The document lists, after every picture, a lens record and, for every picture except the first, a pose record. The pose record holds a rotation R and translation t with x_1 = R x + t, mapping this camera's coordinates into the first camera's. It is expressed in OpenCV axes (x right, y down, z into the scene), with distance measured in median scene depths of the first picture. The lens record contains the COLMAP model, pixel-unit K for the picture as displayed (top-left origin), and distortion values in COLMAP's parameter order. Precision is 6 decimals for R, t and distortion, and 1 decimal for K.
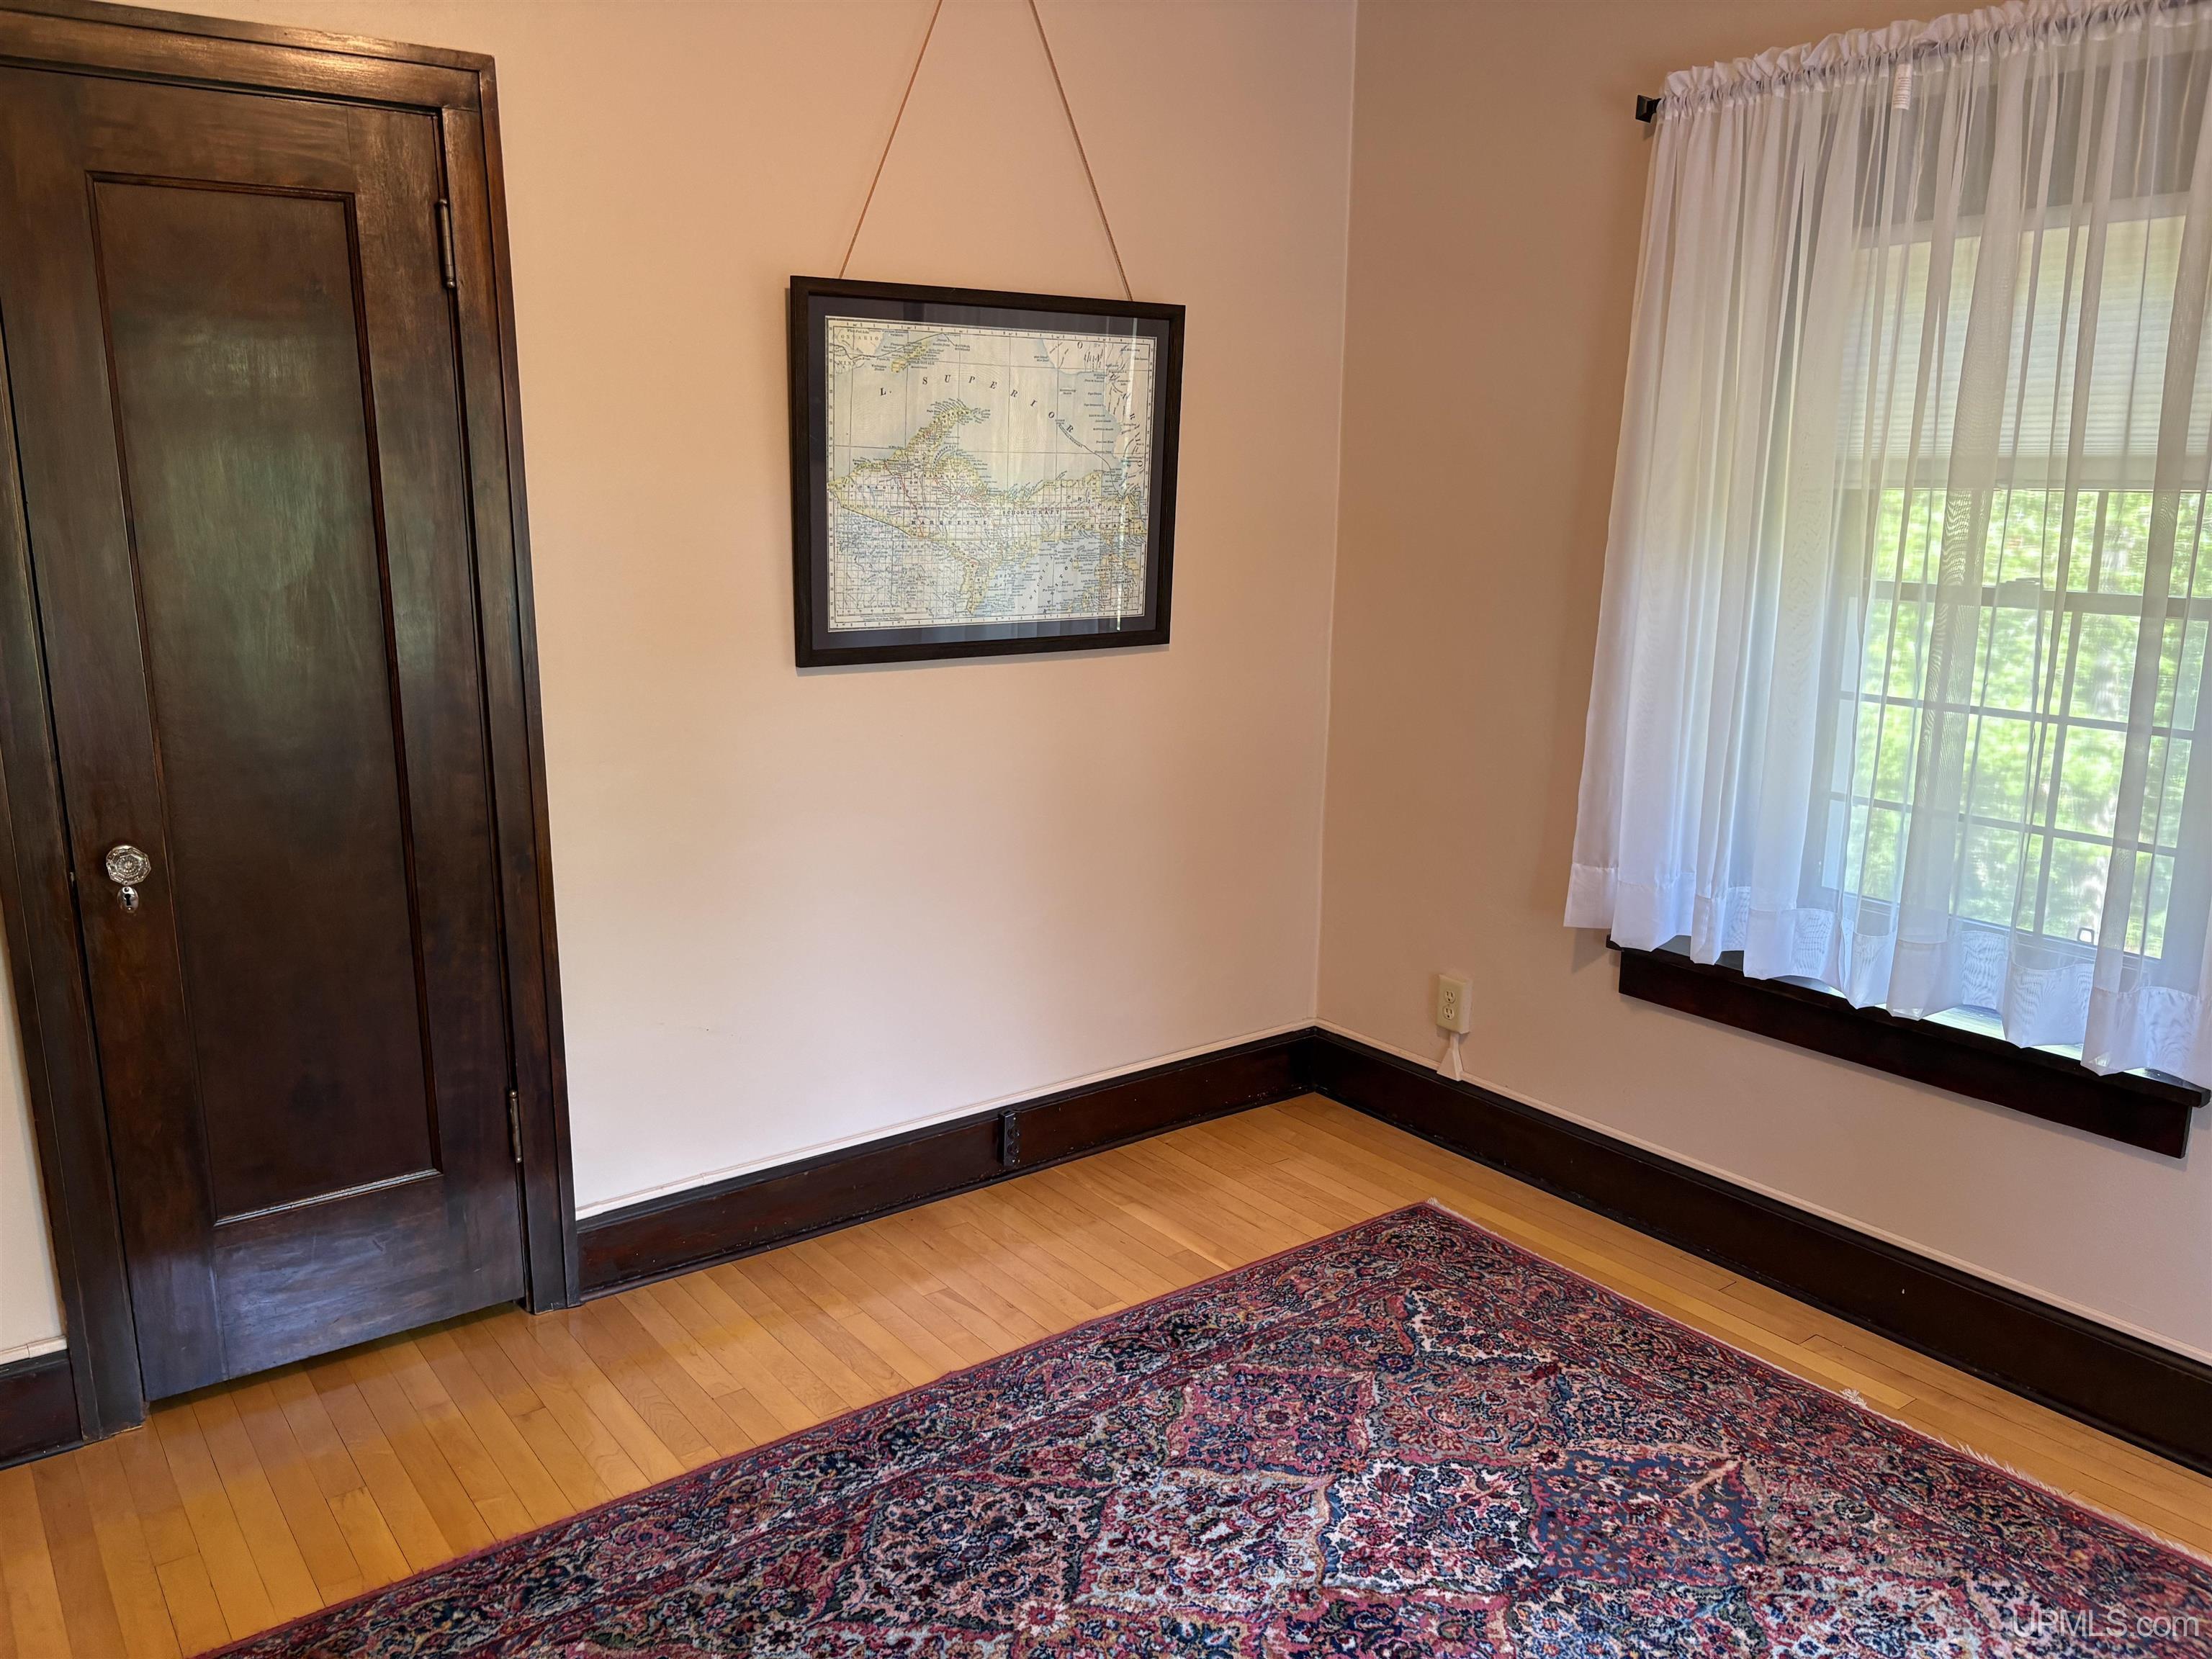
lens RADIAL K [[1682.7, 0, 1098.8], [0, 1682.7, 831.5], [0, 0, 1]] dist [0.059203, -0.075639]
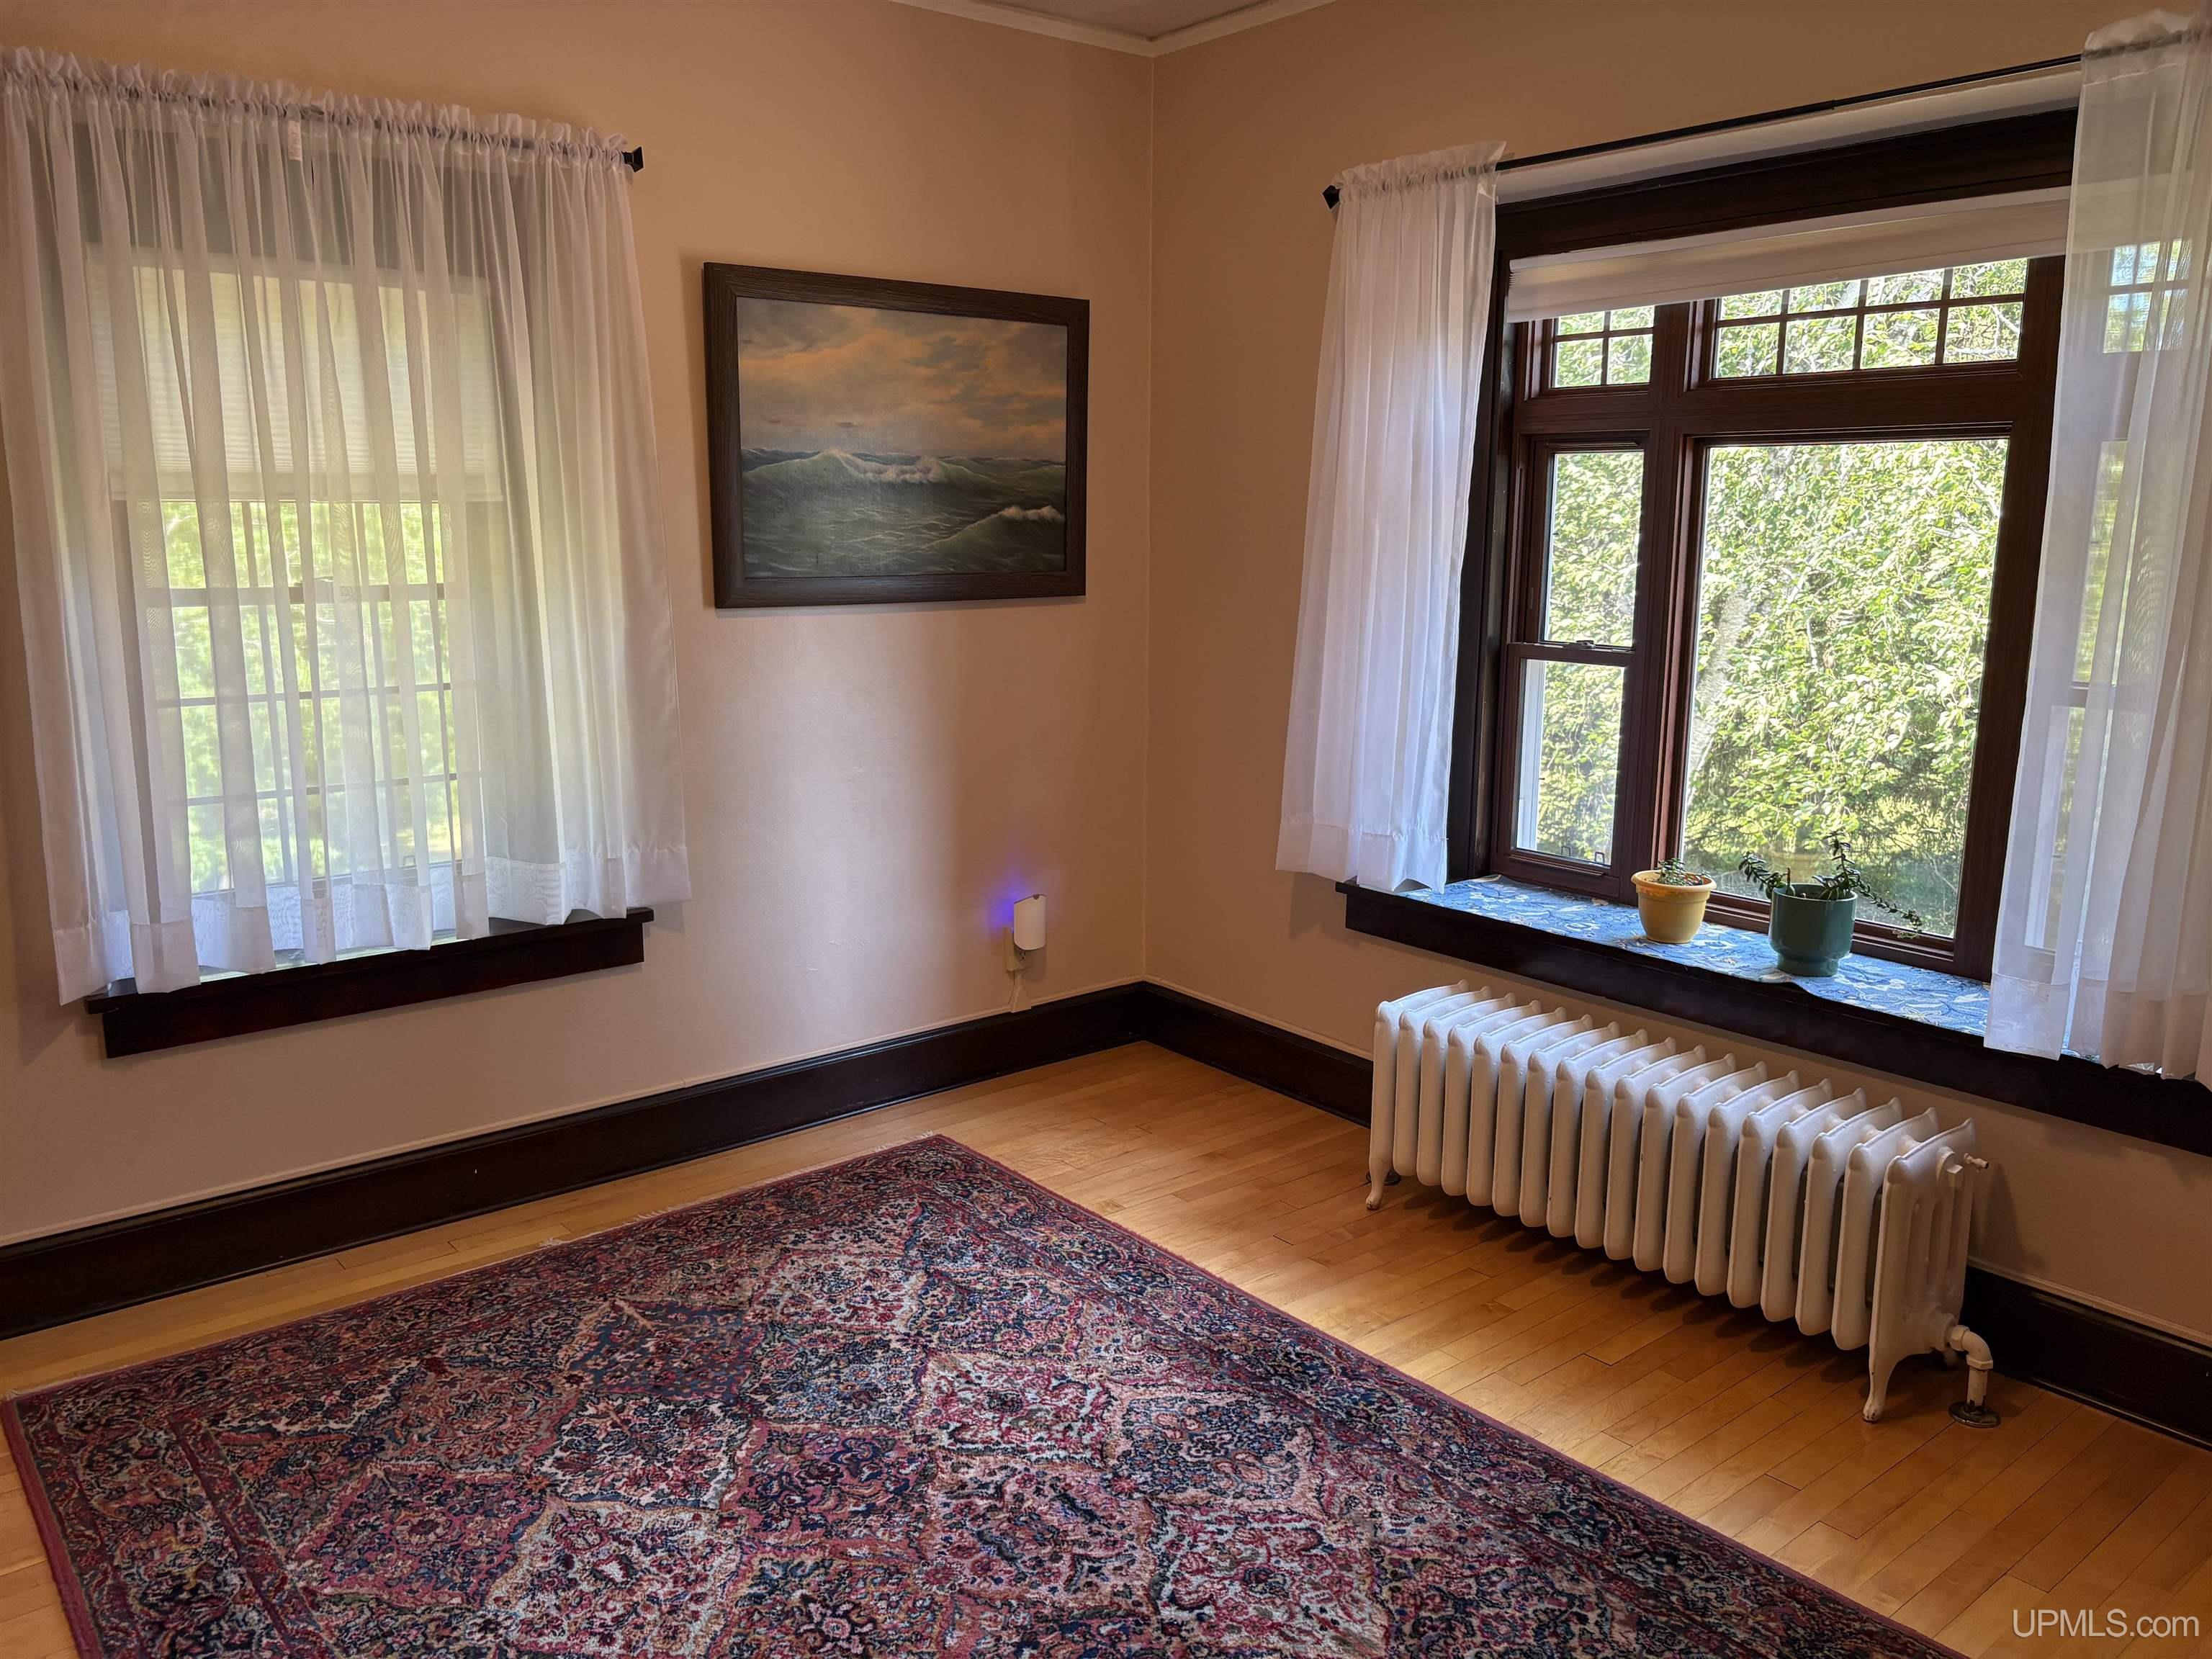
lens RADIAL K [[1682.7, 0, 1098.8], [0, 1682.7, 831.5], [0, 0, 1]] dist [0.059203, -0.075639]
pose [[-0.053914, -0.191663, 0.979979, -0.764729], [0.214443, 0.956286, 0.198827, -0.114414], [-0.975247, 0.220869, -0.010457, 0.611837]]
